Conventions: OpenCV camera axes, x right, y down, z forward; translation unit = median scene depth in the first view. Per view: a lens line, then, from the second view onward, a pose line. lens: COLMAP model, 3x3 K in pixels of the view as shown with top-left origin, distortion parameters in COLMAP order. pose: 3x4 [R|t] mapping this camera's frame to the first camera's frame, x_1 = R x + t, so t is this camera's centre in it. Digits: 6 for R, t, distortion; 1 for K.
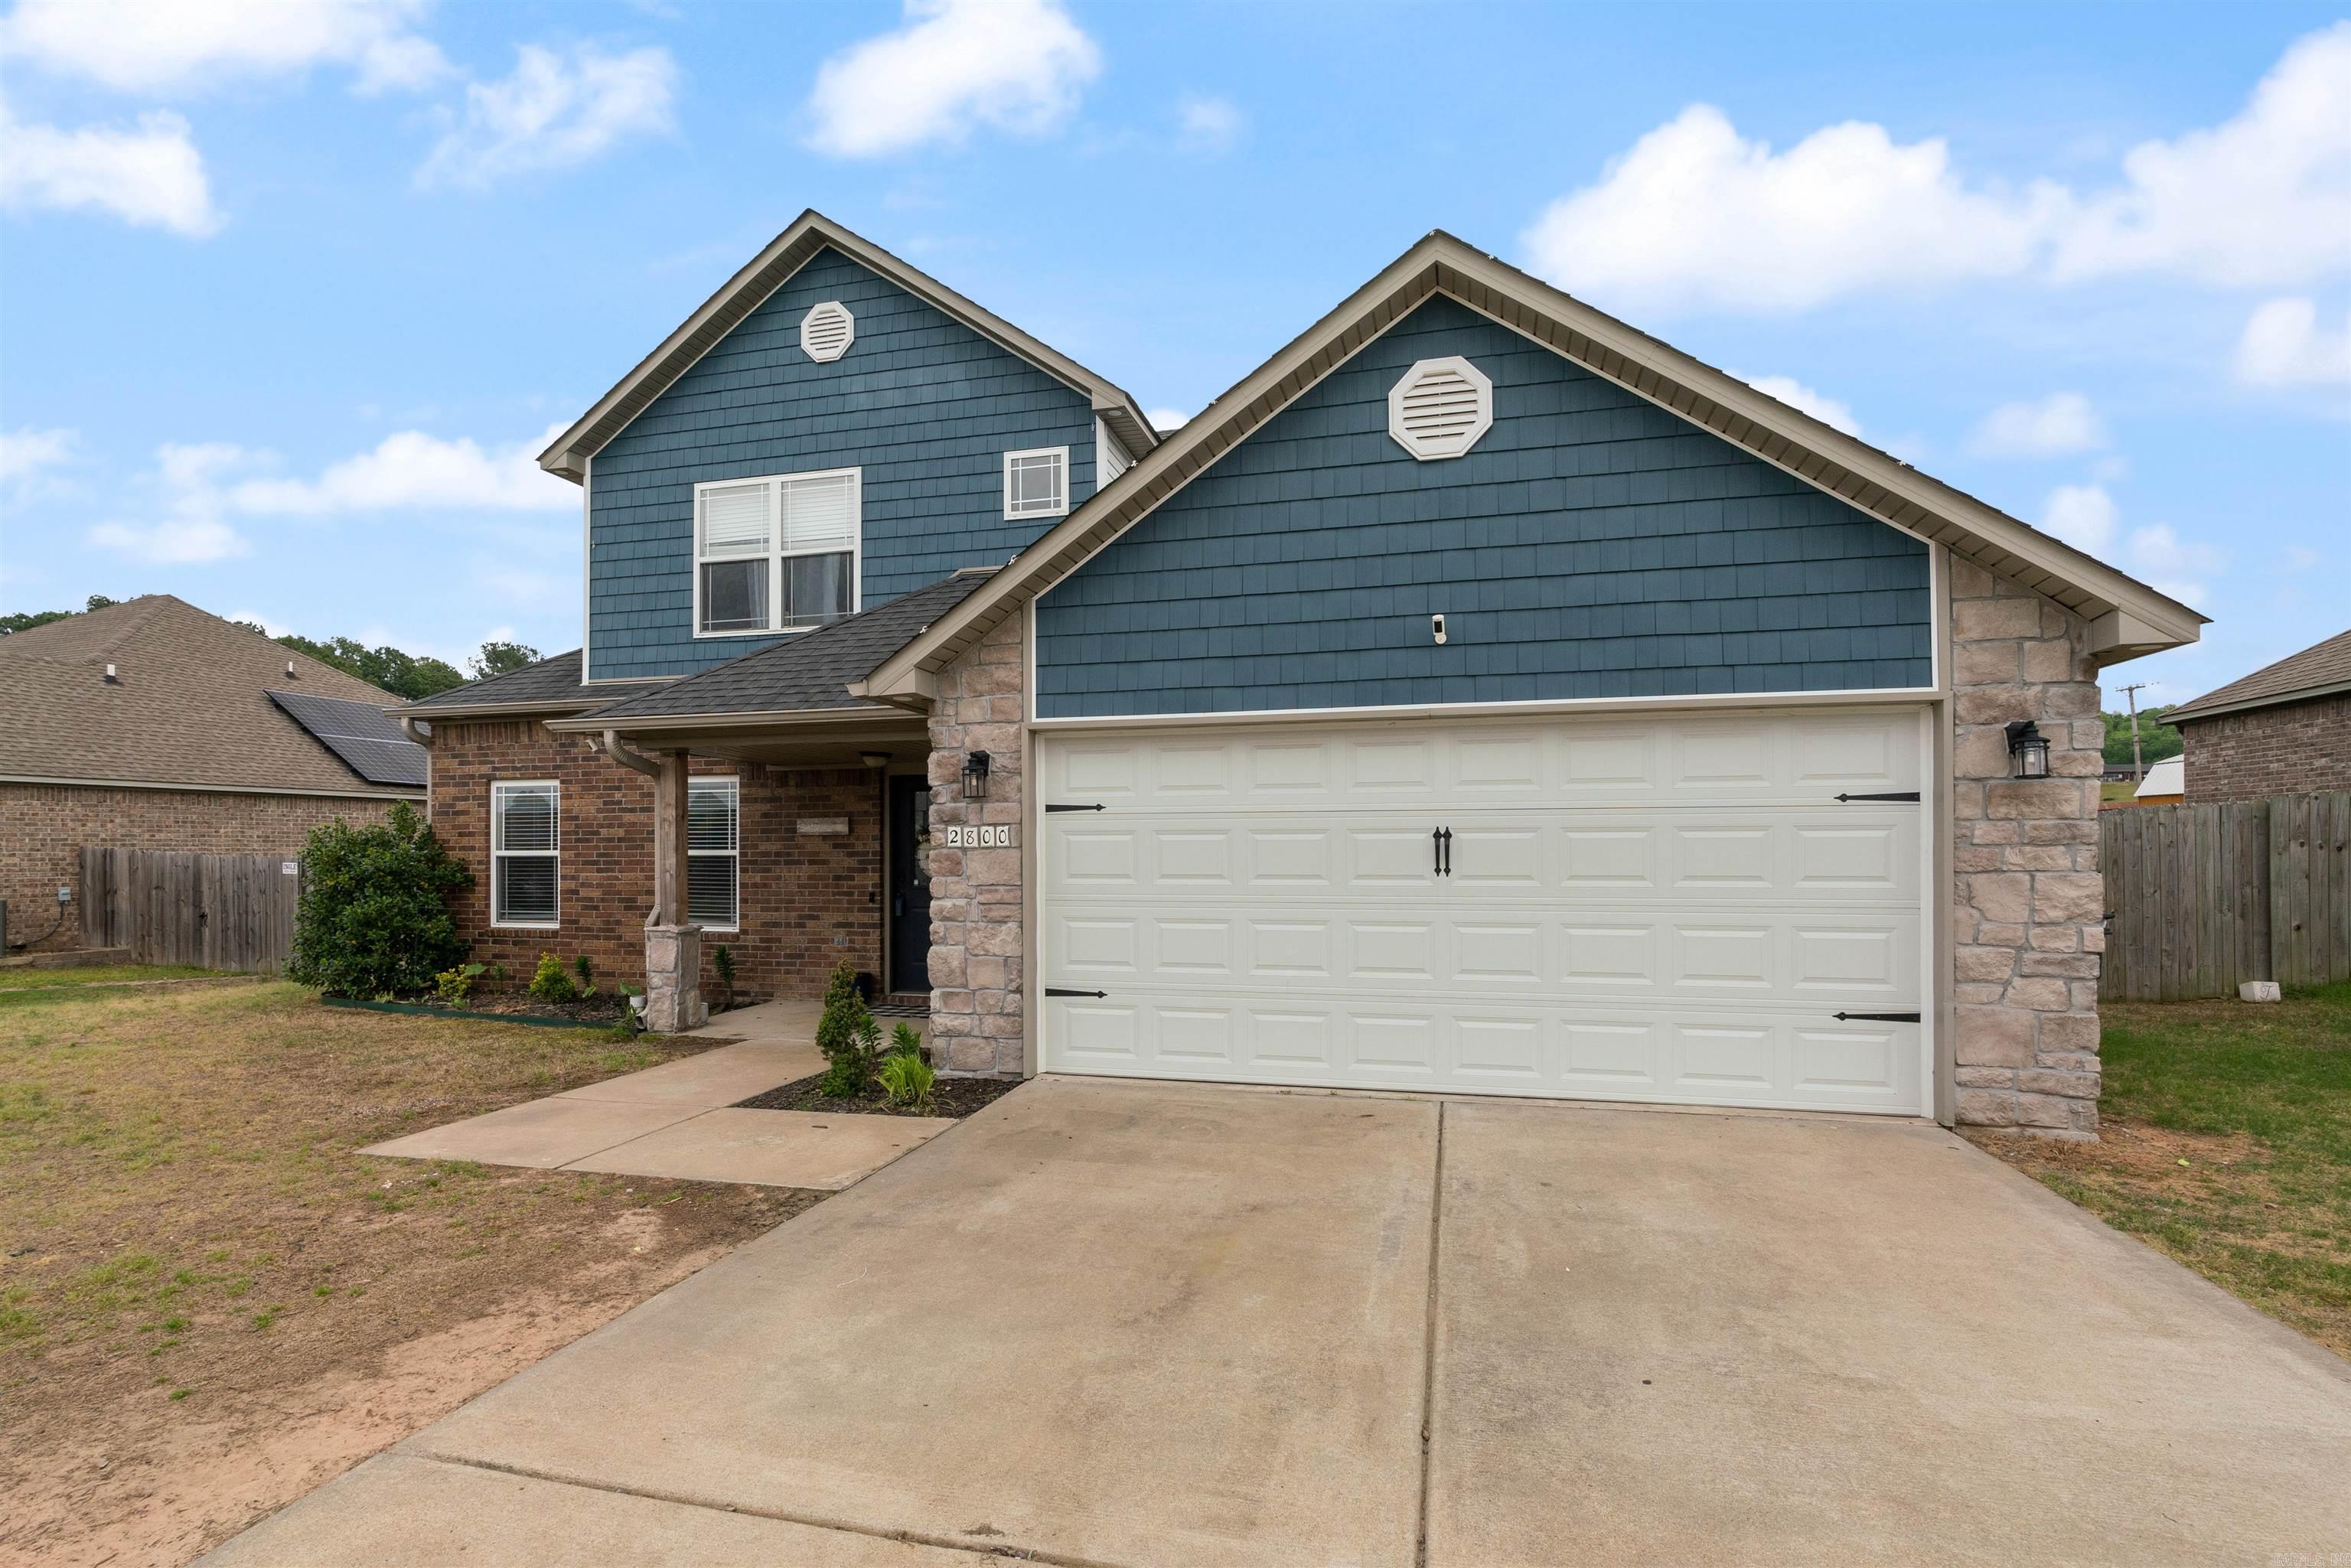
lens RADIAL K [[1099.2, 0, 1126.0], [0, 1099.2, 835.5], [0, 0, 1]] dist [-0.004770, -0.001075]
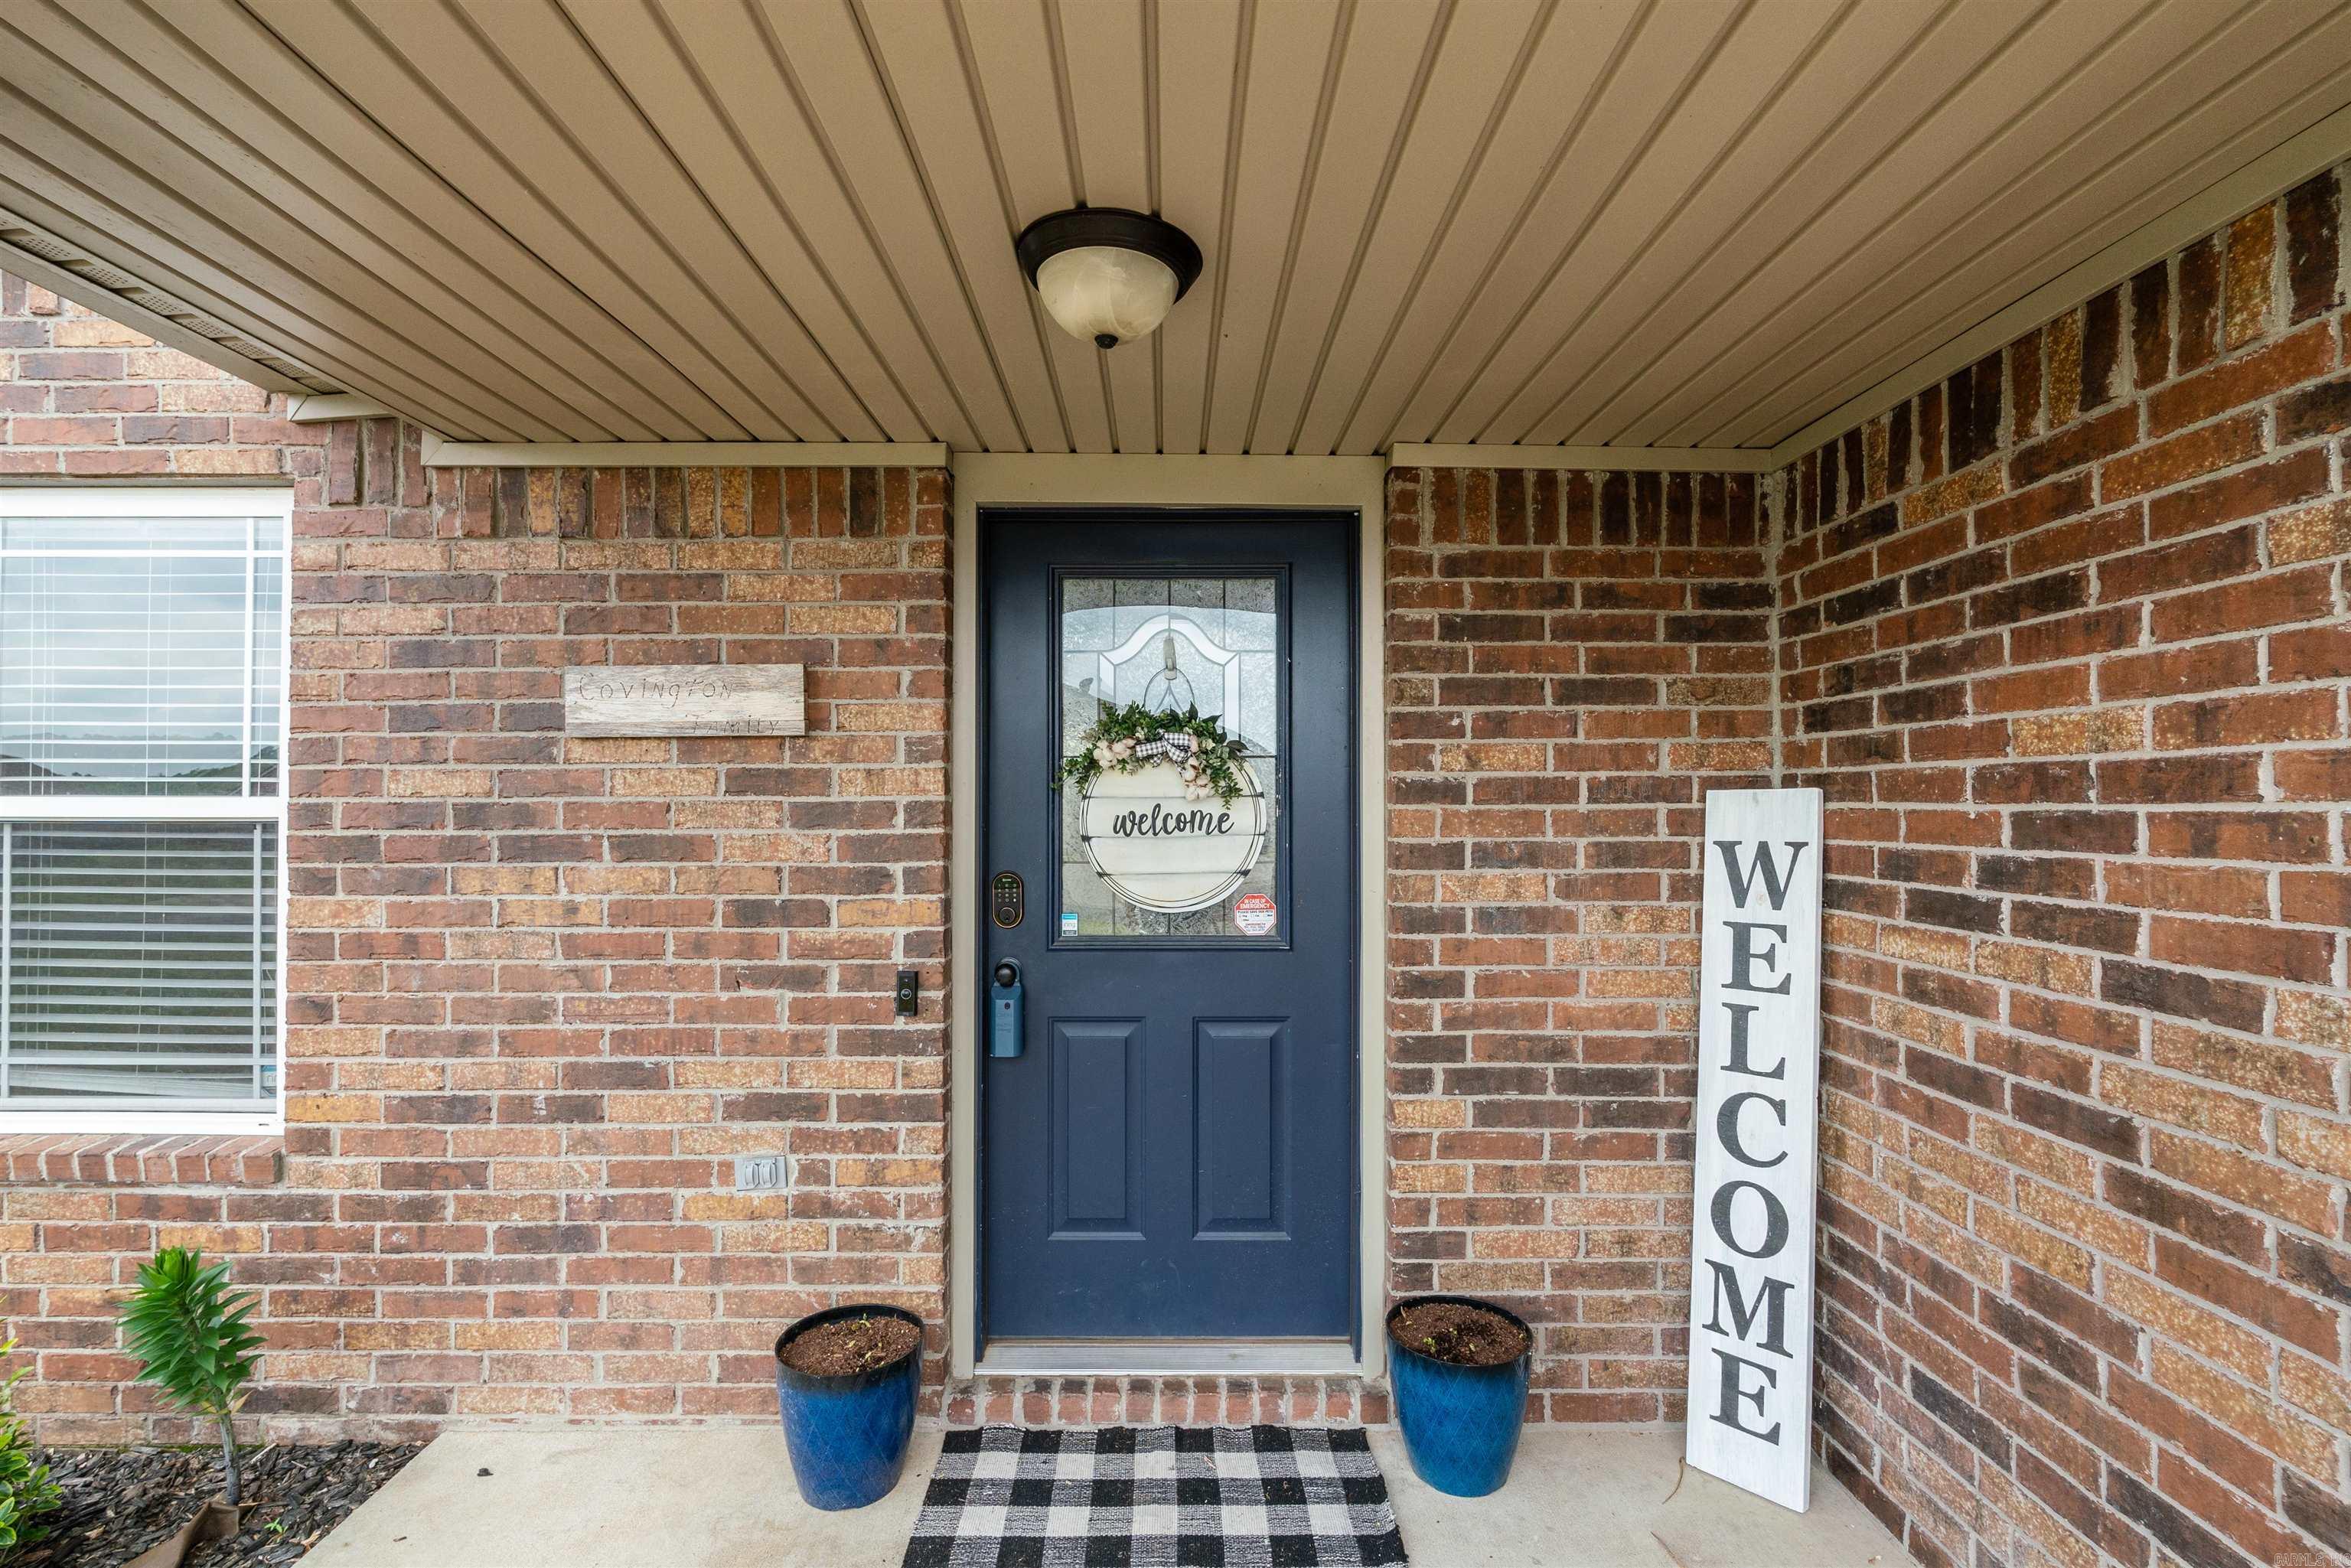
lens RADIAL K [[1099.2, 0, 1171.4], [0, 1099.2, 797.2], [0, 0, 1]] dist [-0.004770, -0.001075]
pose [[0.962685, 0.007851, 0.270511, -0.239313], [-0.007210, 0.999968, -0.003363, 0.013109], [-0.270529, 0.001287, 0.962711, 0.742505]]
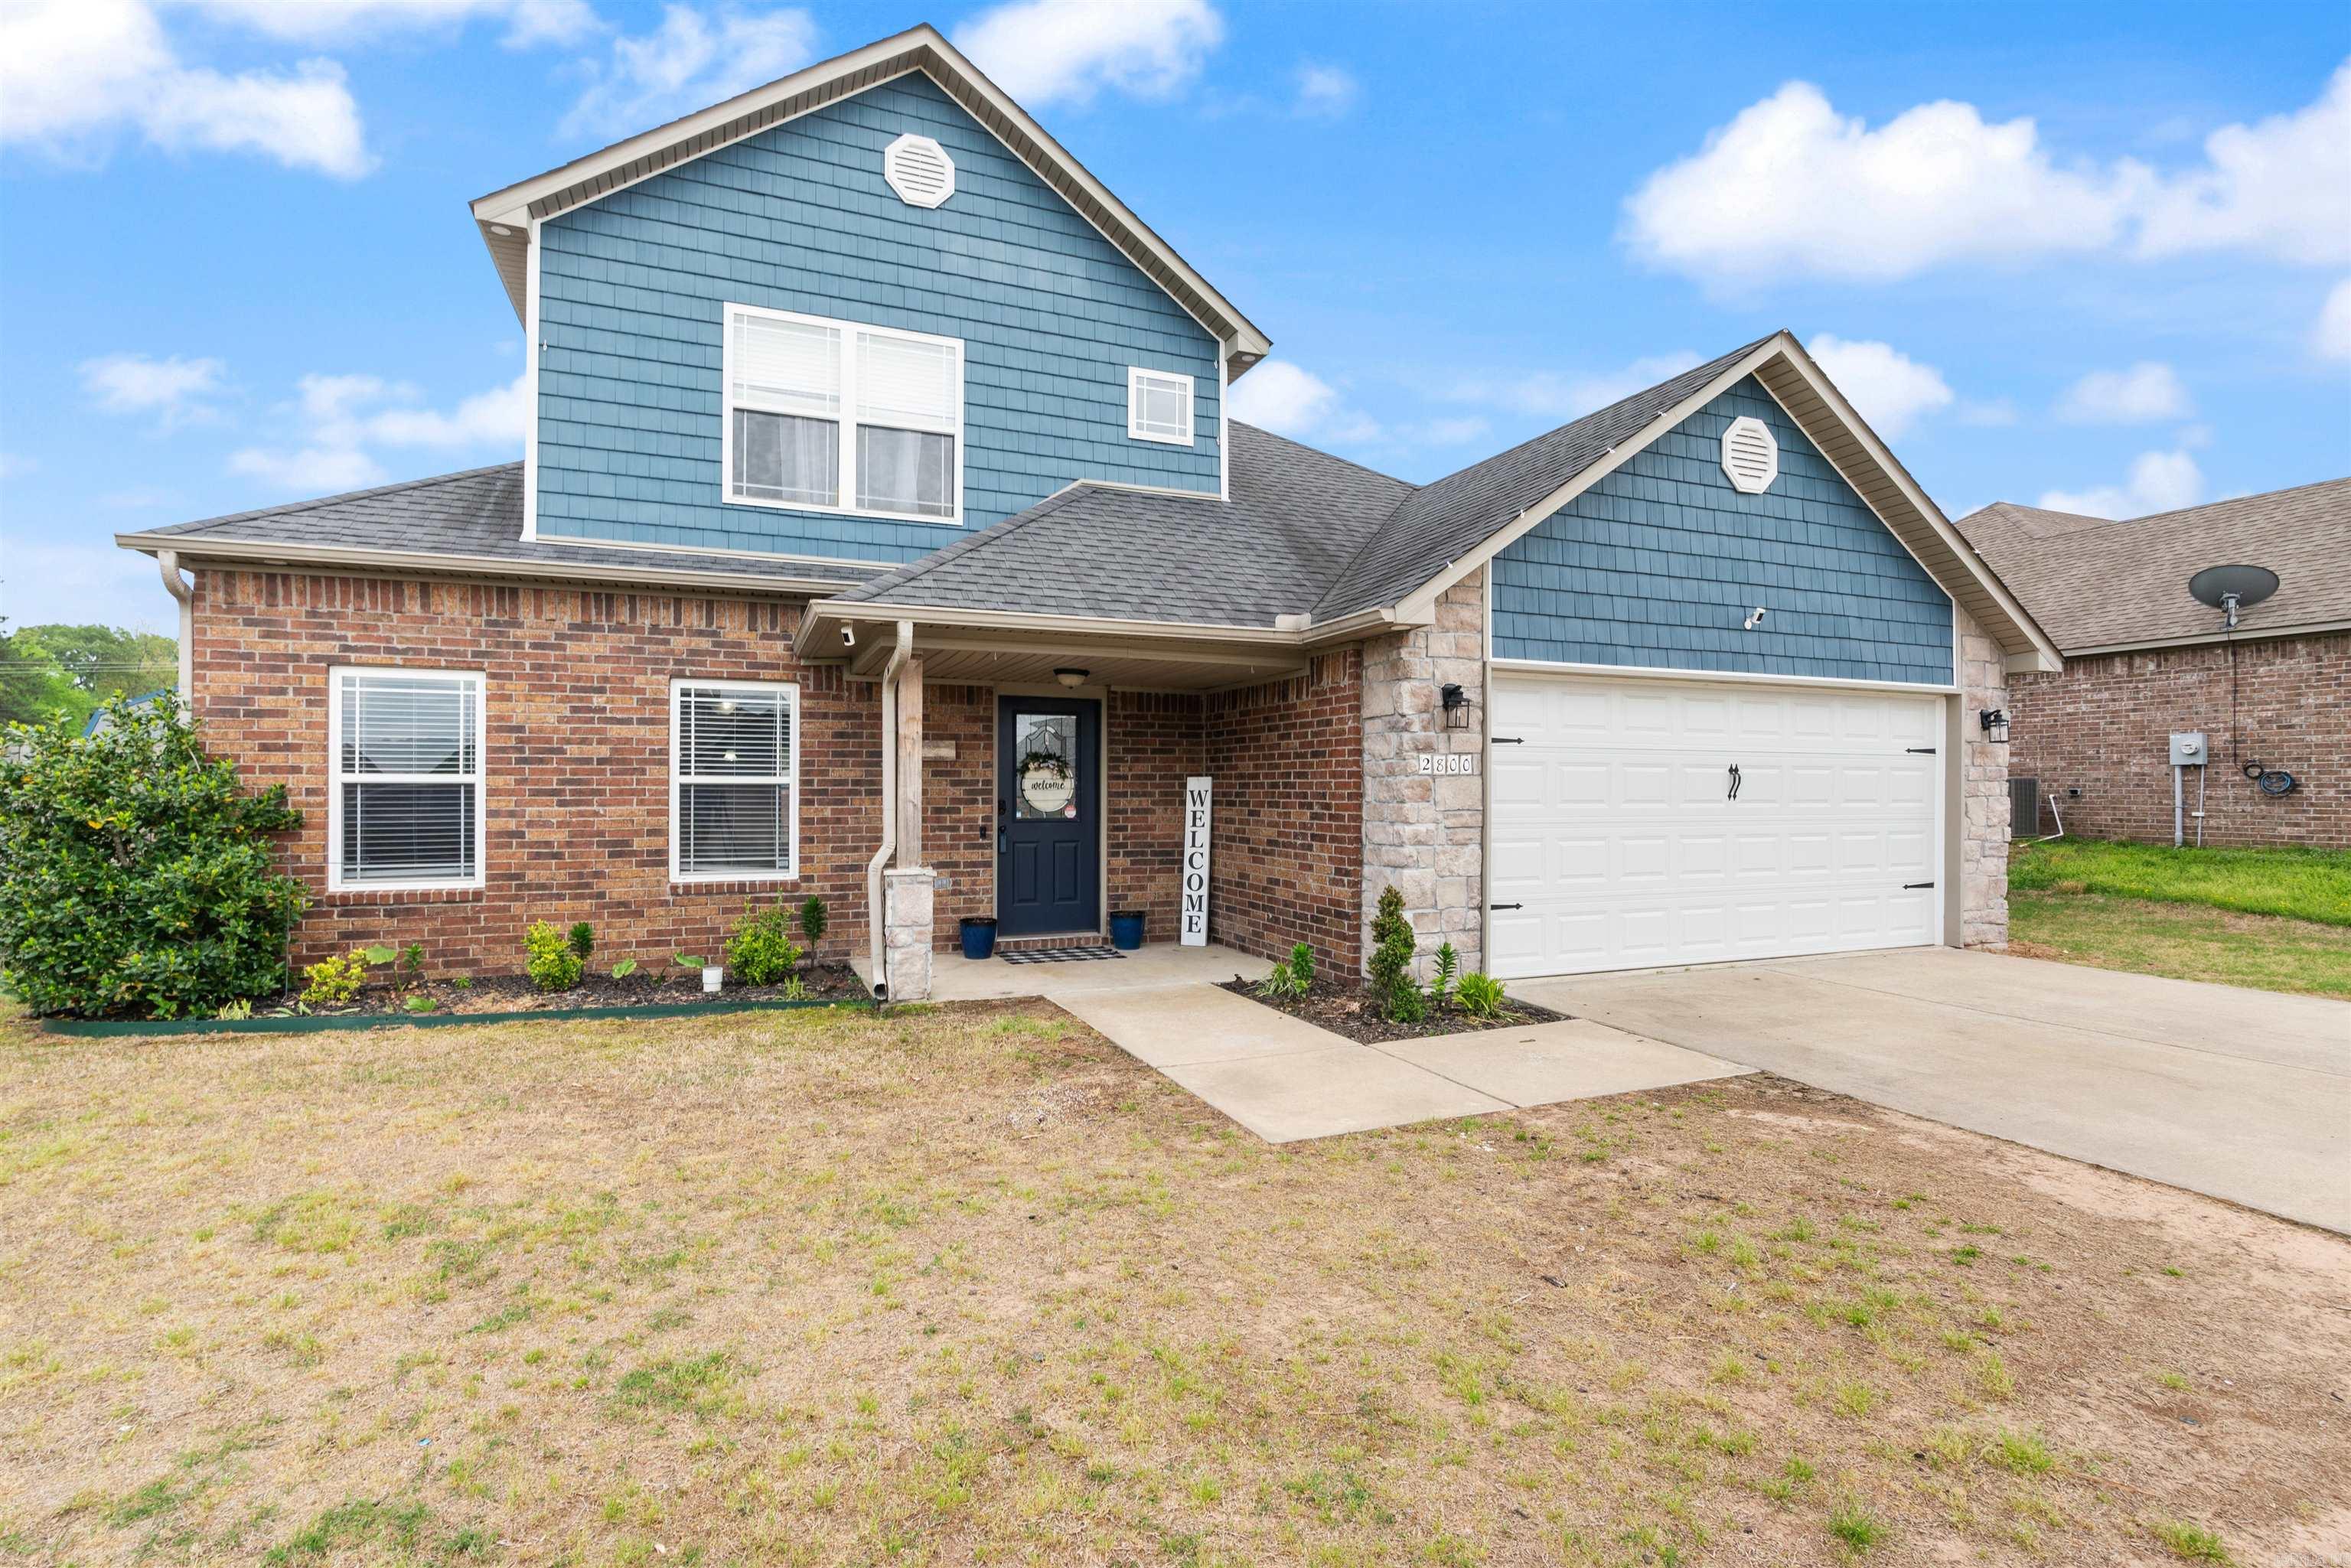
lens RADIAL K [[1099.2, 0, 1153.0], [0, 1099.2, 775.8], [0, 0, 1]] dist [-0.004770, -0.001075]
pose [[0.795759, 0.012678, 0.605481, -0.652485], [-0.012822, 0.999909, -0.004085, 0.012783], [-0.605478, -0.004513, 0.795849, 0.213373]]
